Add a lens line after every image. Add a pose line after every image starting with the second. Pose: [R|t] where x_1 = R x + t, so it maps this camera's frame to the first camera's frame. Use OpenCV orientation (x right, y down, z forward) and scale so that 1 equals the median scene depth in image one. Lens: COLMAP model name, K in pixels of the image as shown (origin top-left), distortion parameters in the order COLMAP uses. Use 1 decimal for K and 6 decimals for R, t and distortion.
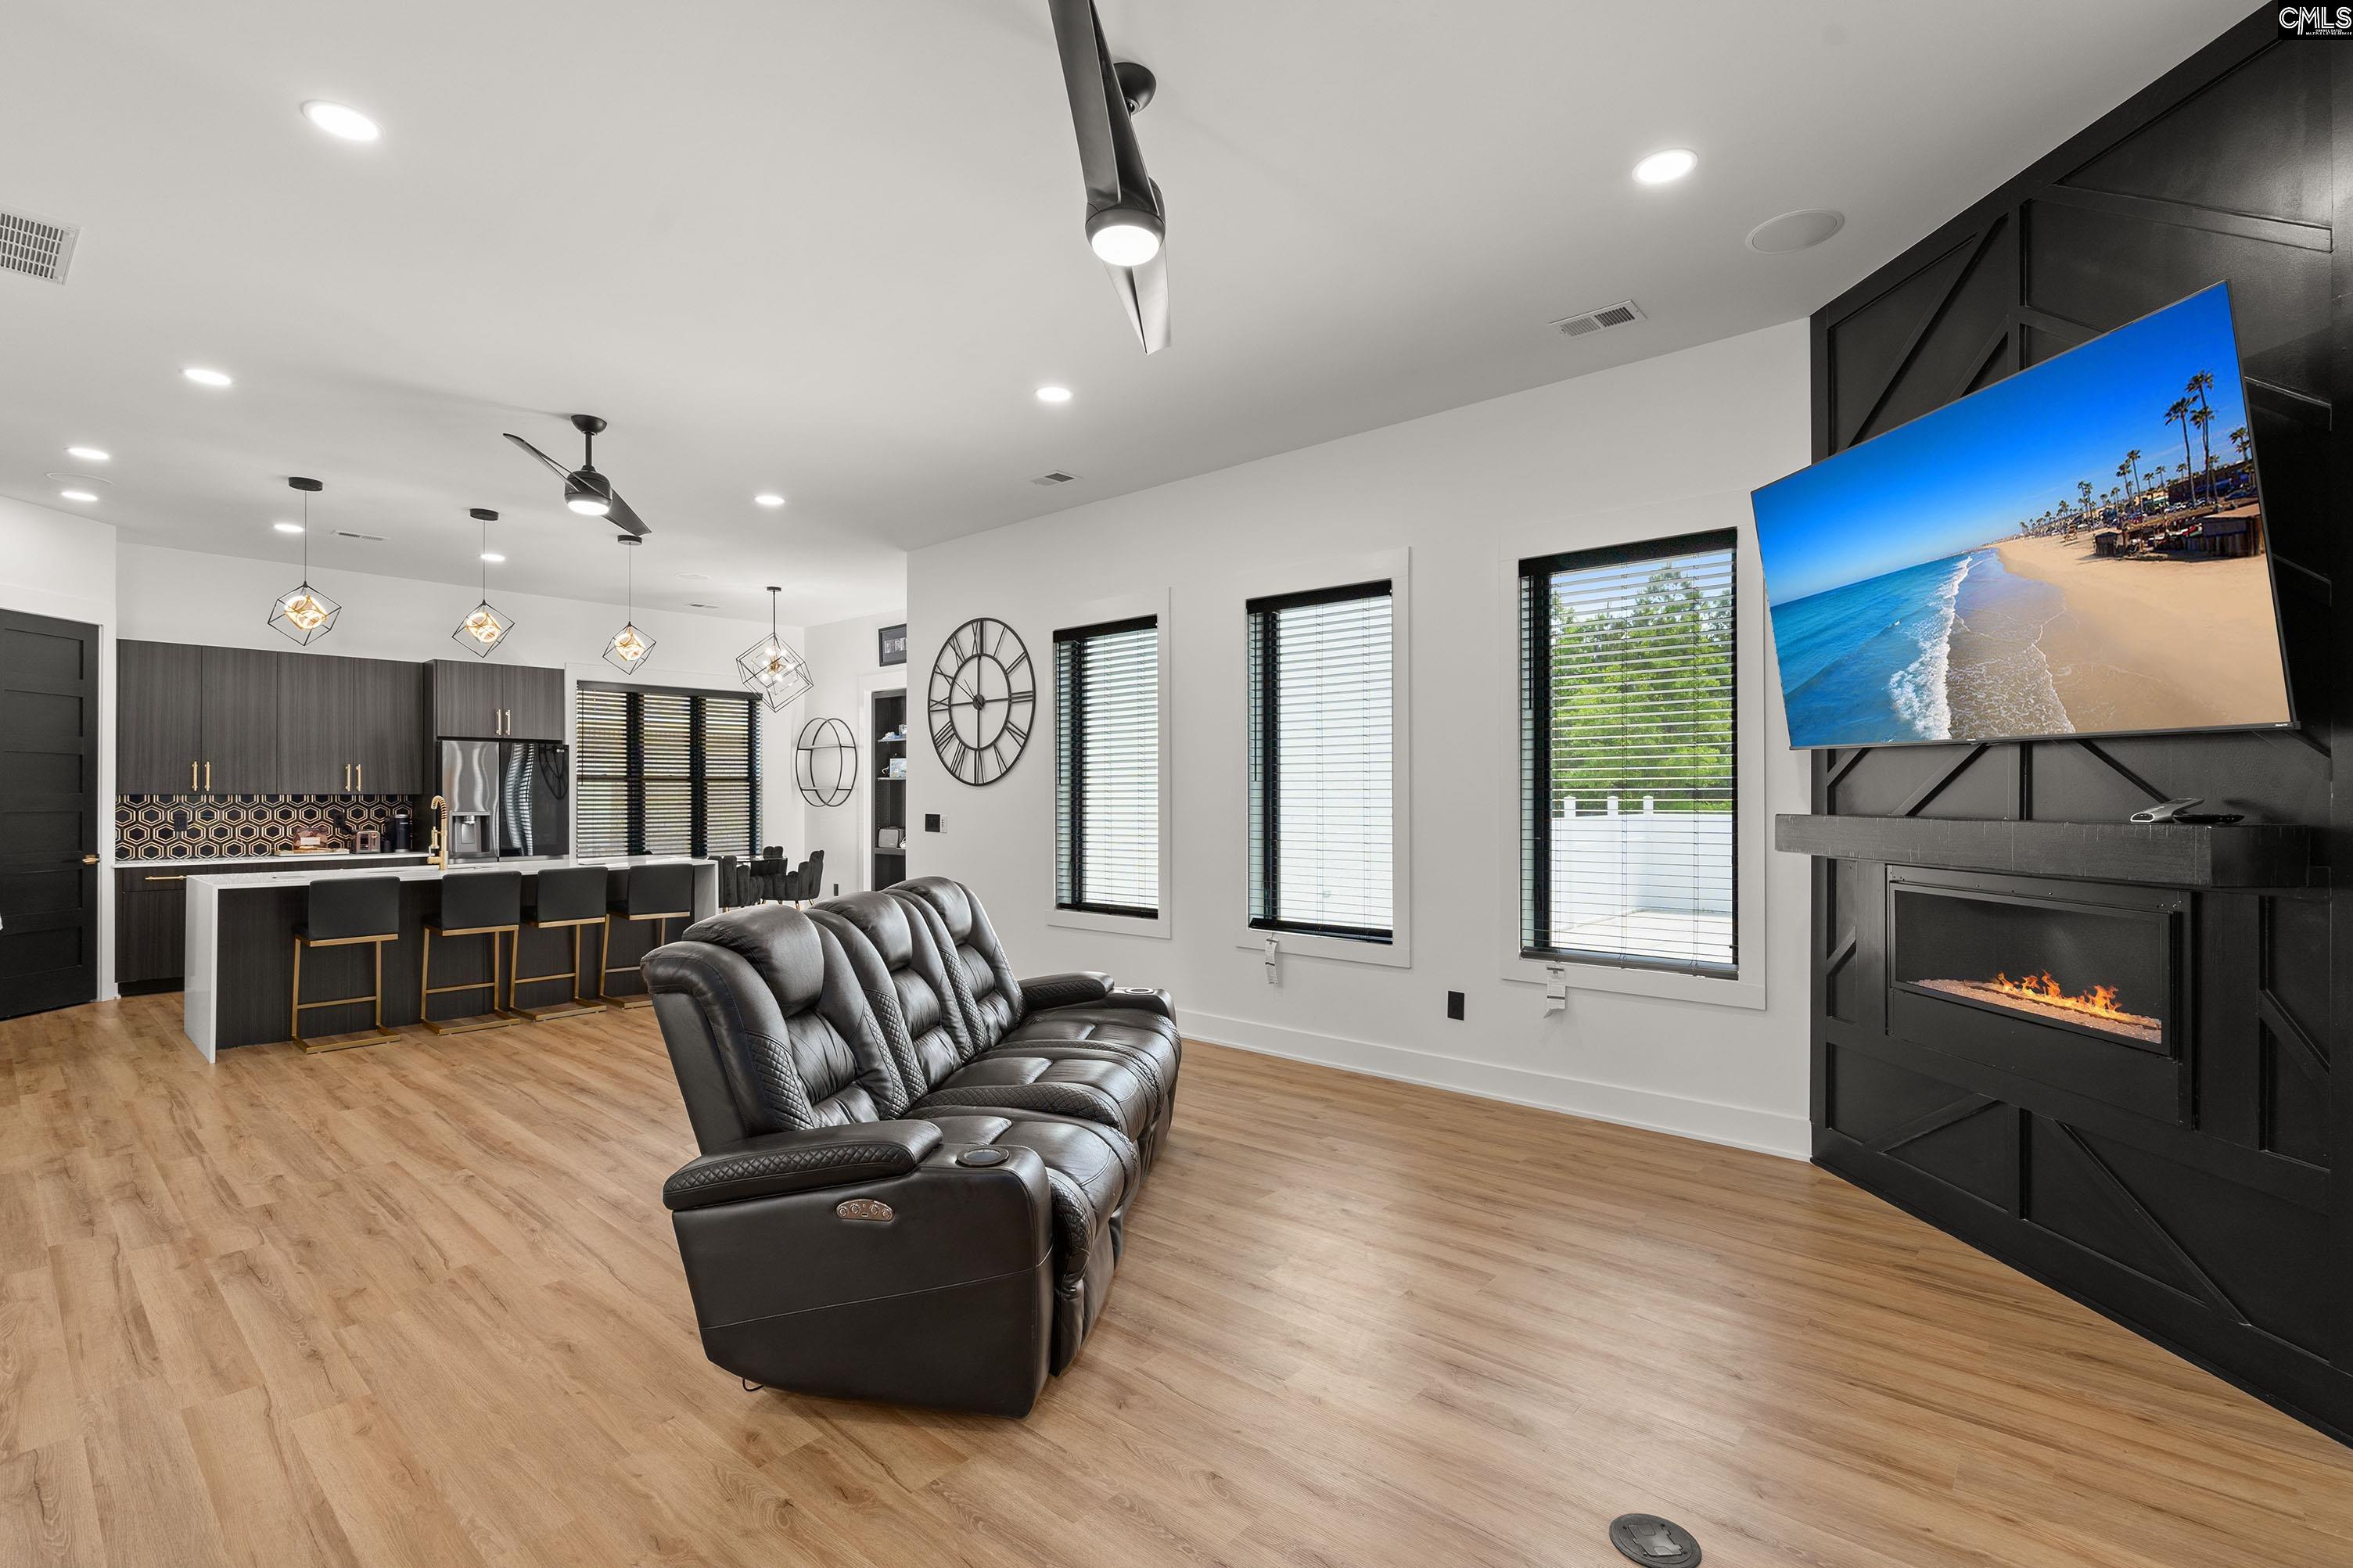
lens RADIAL K [[1072.9, 0, 1181.3], [0, 1072.9, 784.4], [0, 0, 1]] dist [-0.002199, -0.002000]
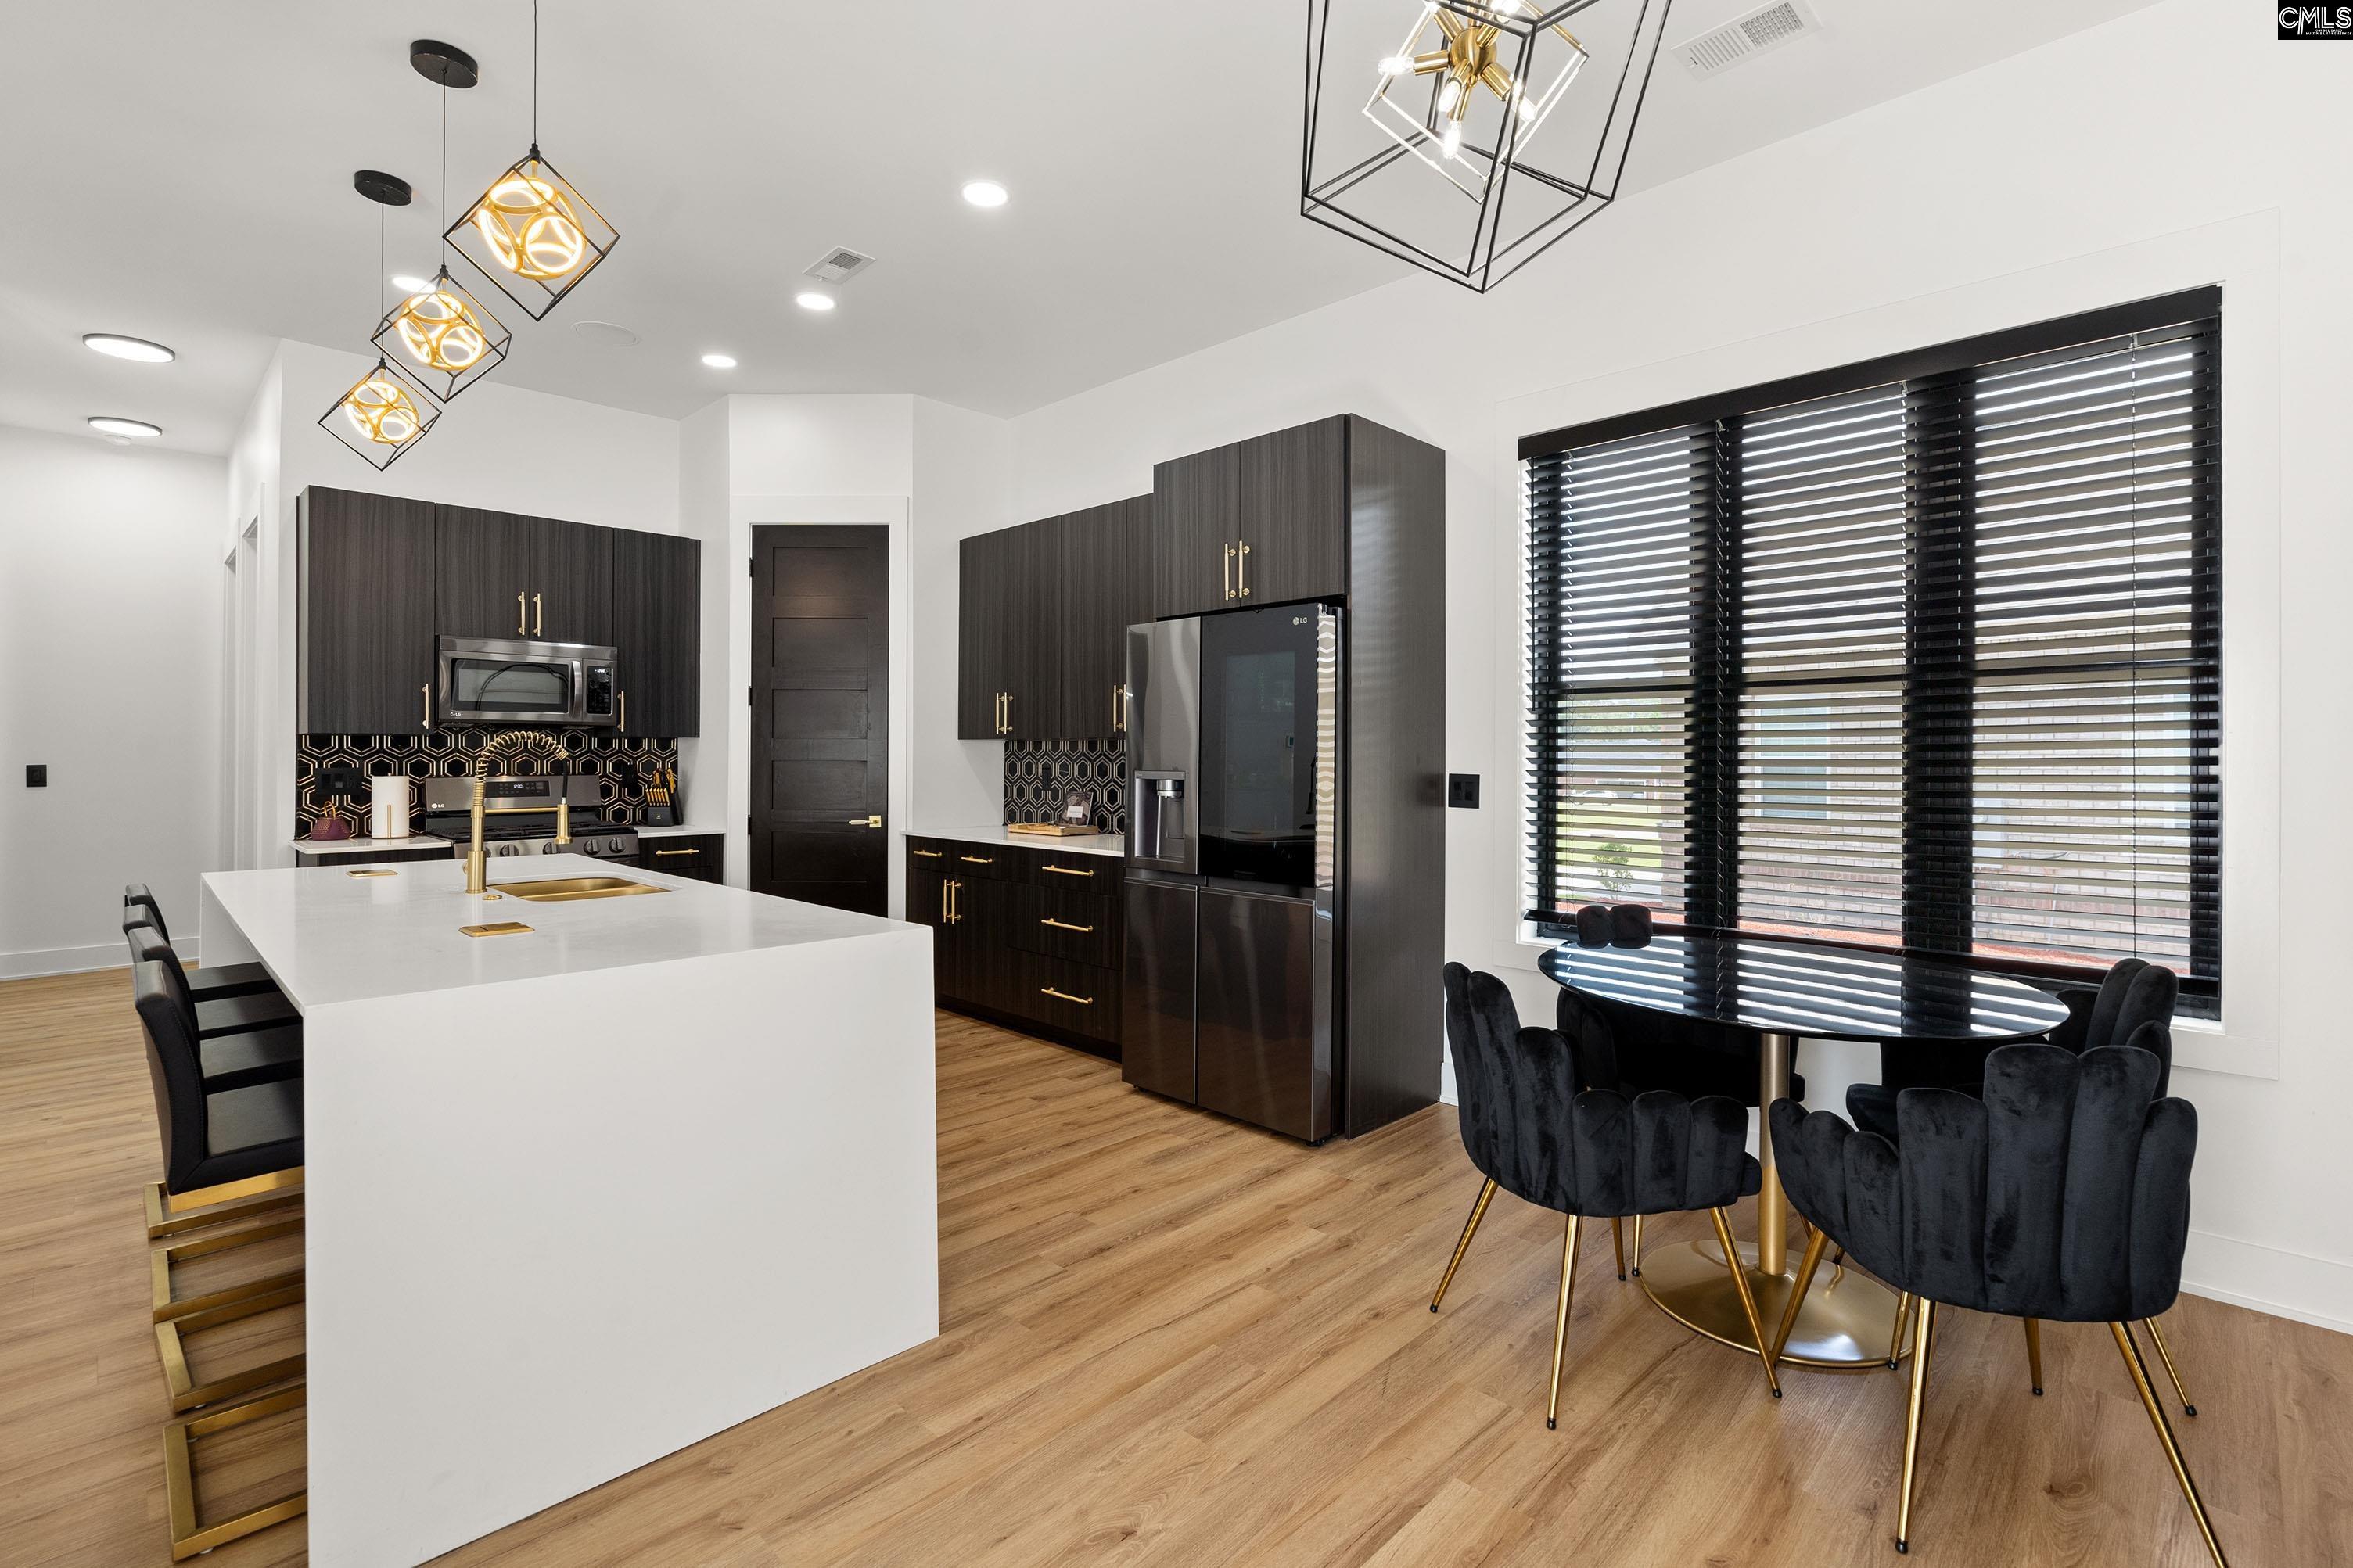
lens RADIAL K [[1072.9, 0, 1155.3], [0, 1072.9, 754.8], [0, 0, 1]] dist [-0.002199, -0.002000]
pose [[-0.059642, 0.002136, -0.998218, -0.220280], [0.009766, 0.999951, 0.001556, 0.019816], [0.998172, -0.009656, -0.059660, 1.157395]]
